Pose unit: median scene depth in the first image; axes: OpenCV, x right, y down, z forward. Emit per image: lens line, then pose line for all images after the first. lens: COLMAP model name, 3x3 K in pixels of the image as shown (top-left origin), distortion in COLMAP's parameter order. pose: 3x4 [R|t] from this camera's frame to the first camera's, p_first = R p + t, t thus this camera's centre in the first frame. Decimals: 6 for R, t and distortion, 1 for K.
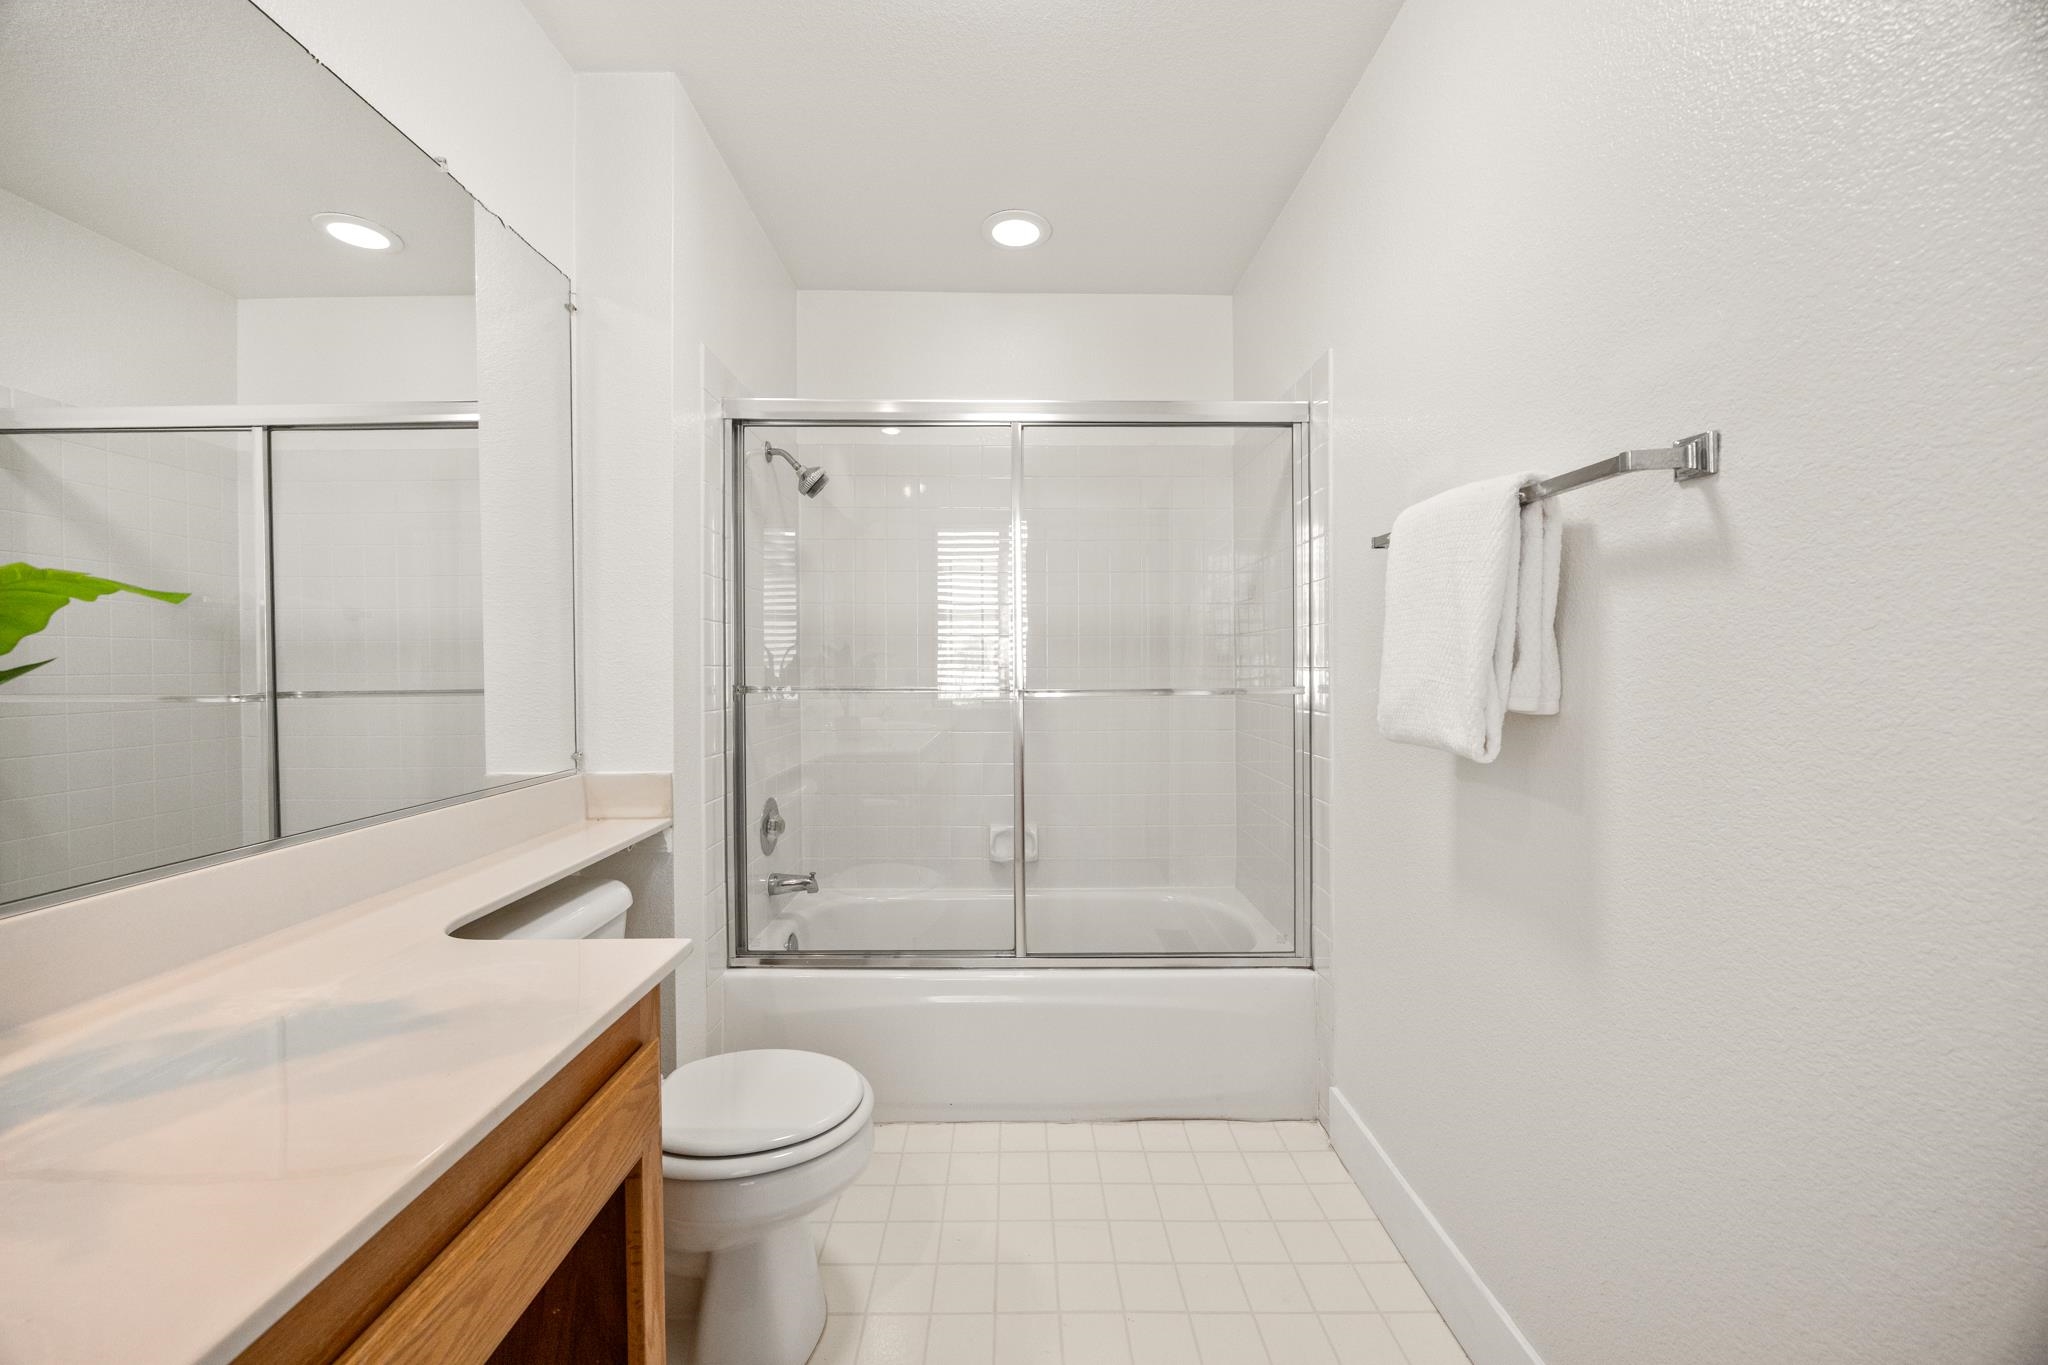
lens RADIAL K [[772.3, 0, 1023.9], [0, 772.3, 675.8], [0, 0, 1]] dist [-0.002975, -0.000561]
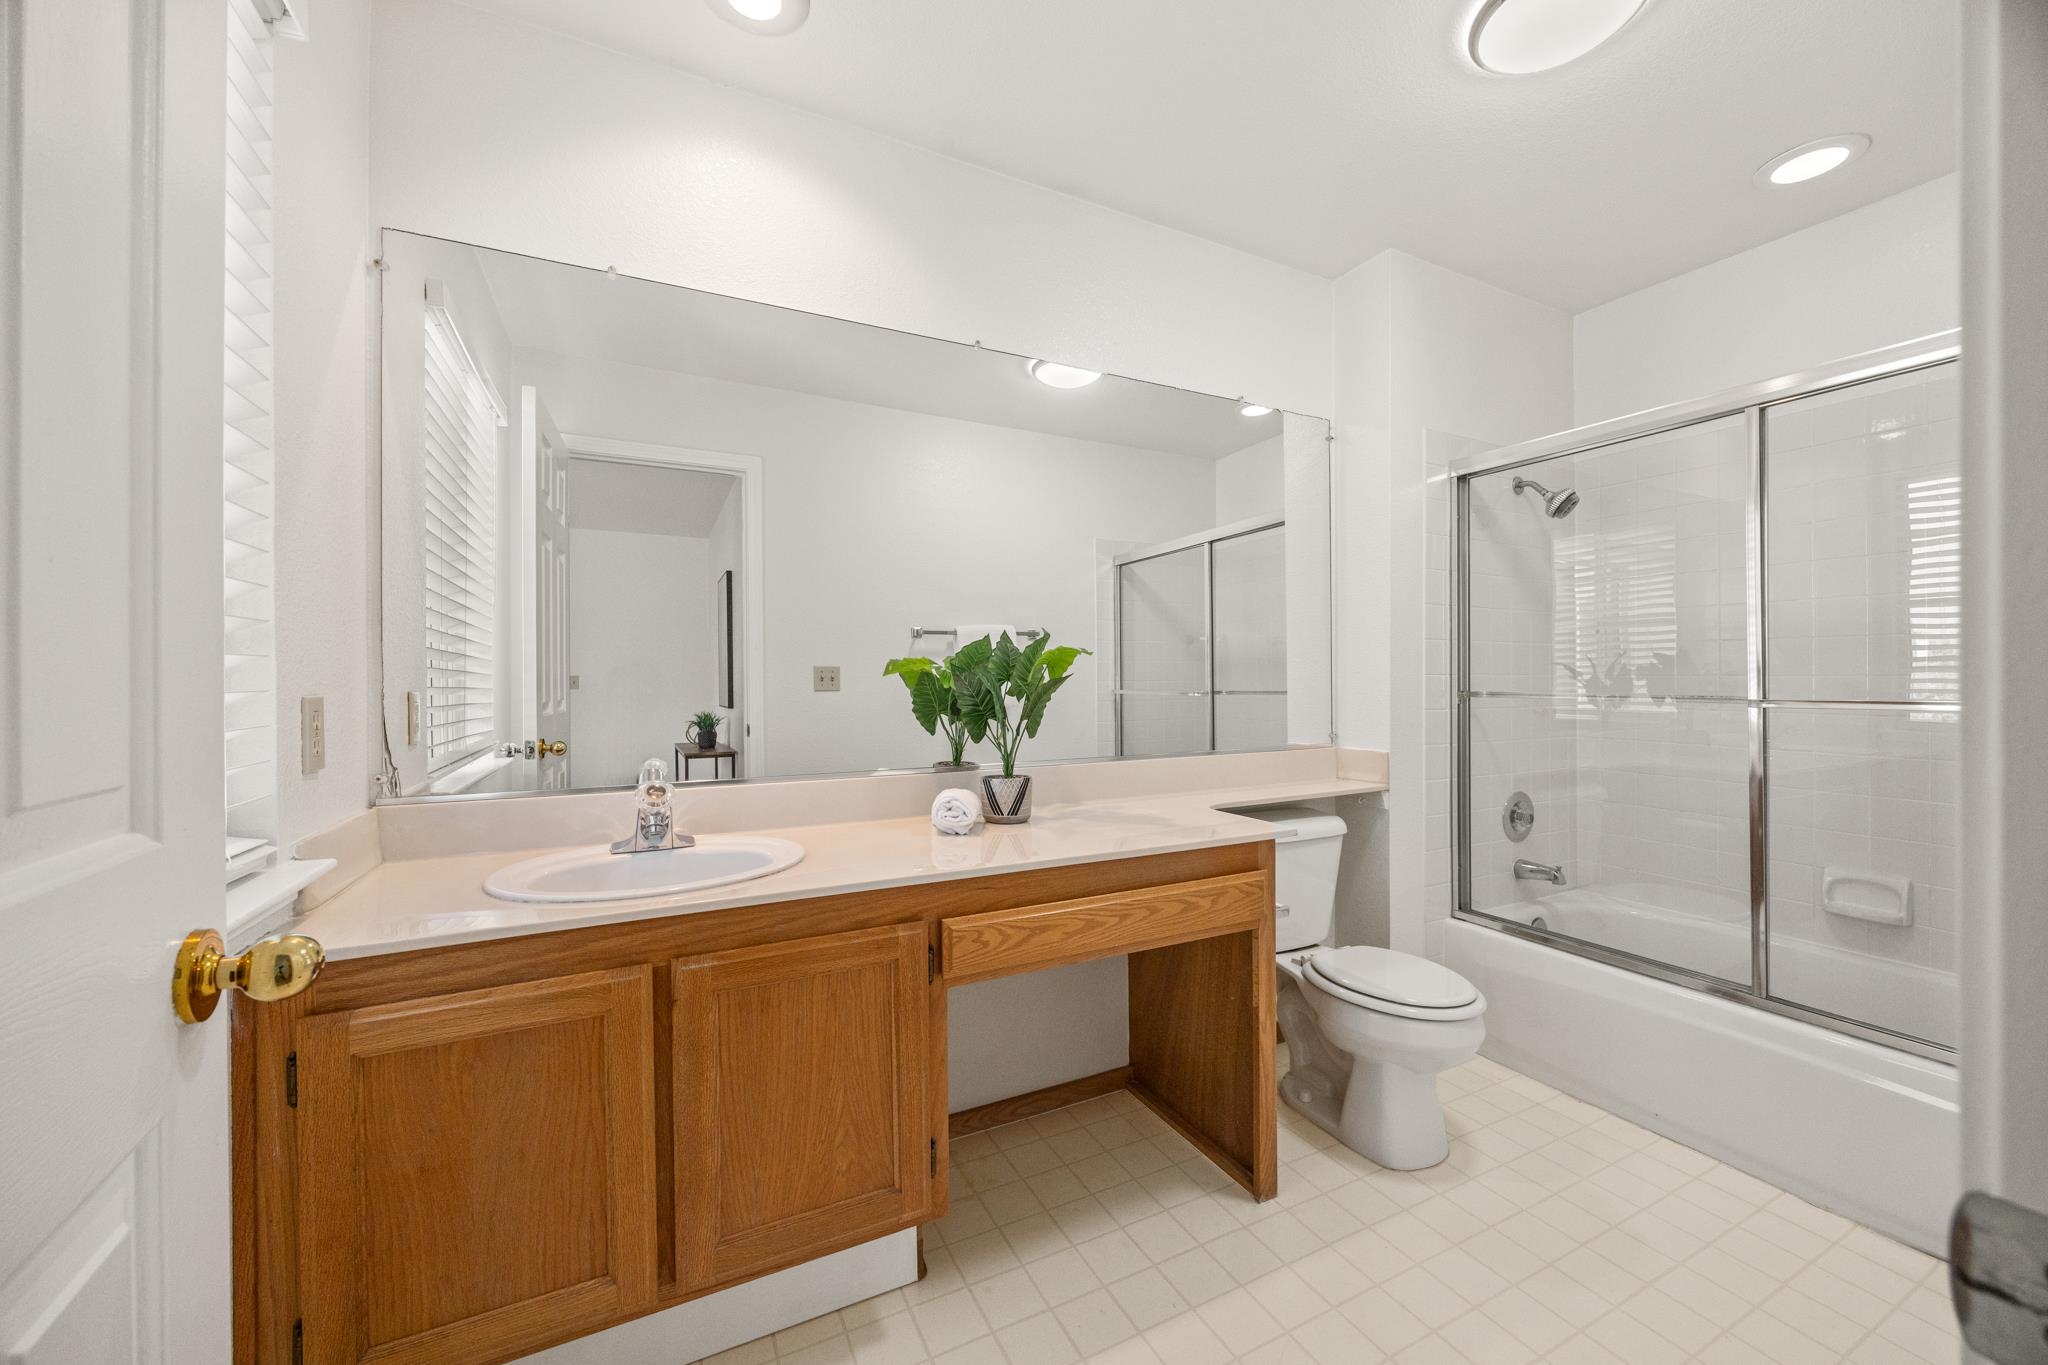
lens RADIAL K [[772.3, 0, 1023.3], [0, 772.3, 680.3], [0, 0, 1]] dist [-0.002975, -0.000561]
pose [[0.441379, 0.001603, -0.897319, 0.421269], [-0.008192, 0.999964, -0.002243, 0.004659], [0.897283, 0.008341, 0.441377, -0.170018]]
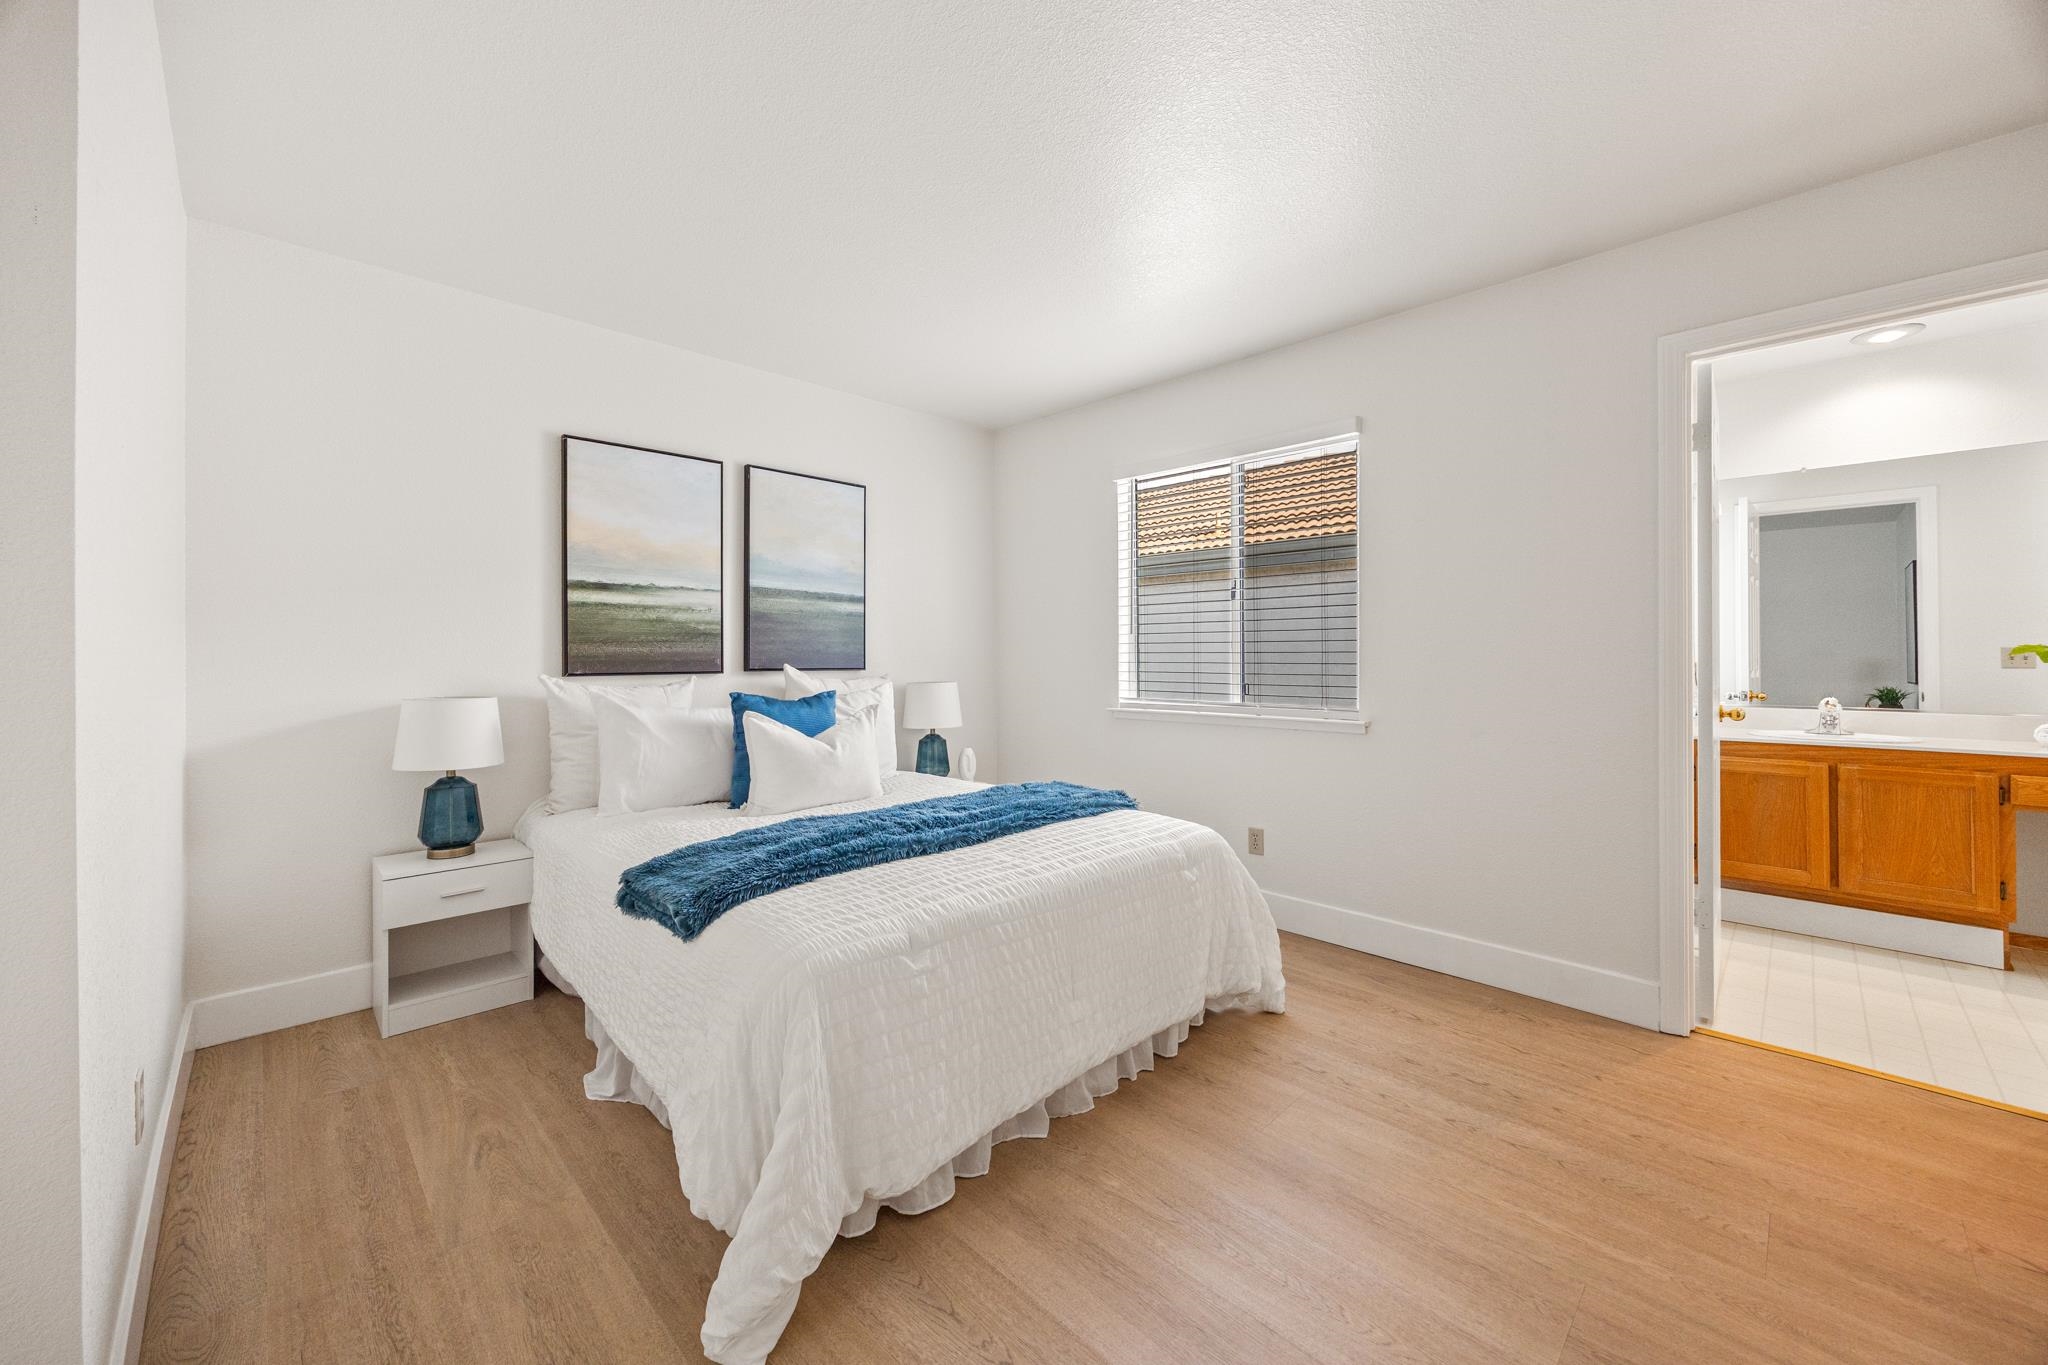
lens RADIAL K [[772.3, 0, 1028.5], [0, 772.3, 652.6], [0, 0, 1]] dist [-0.002975, -0.000561]
pose [[-0.714873, -0.007610, -0.699212, 2.128262], [-0.012220, 0.999924, 0.001610, 0.013749], [0.699147, 0.009695, -0.714912, -0.184152]]
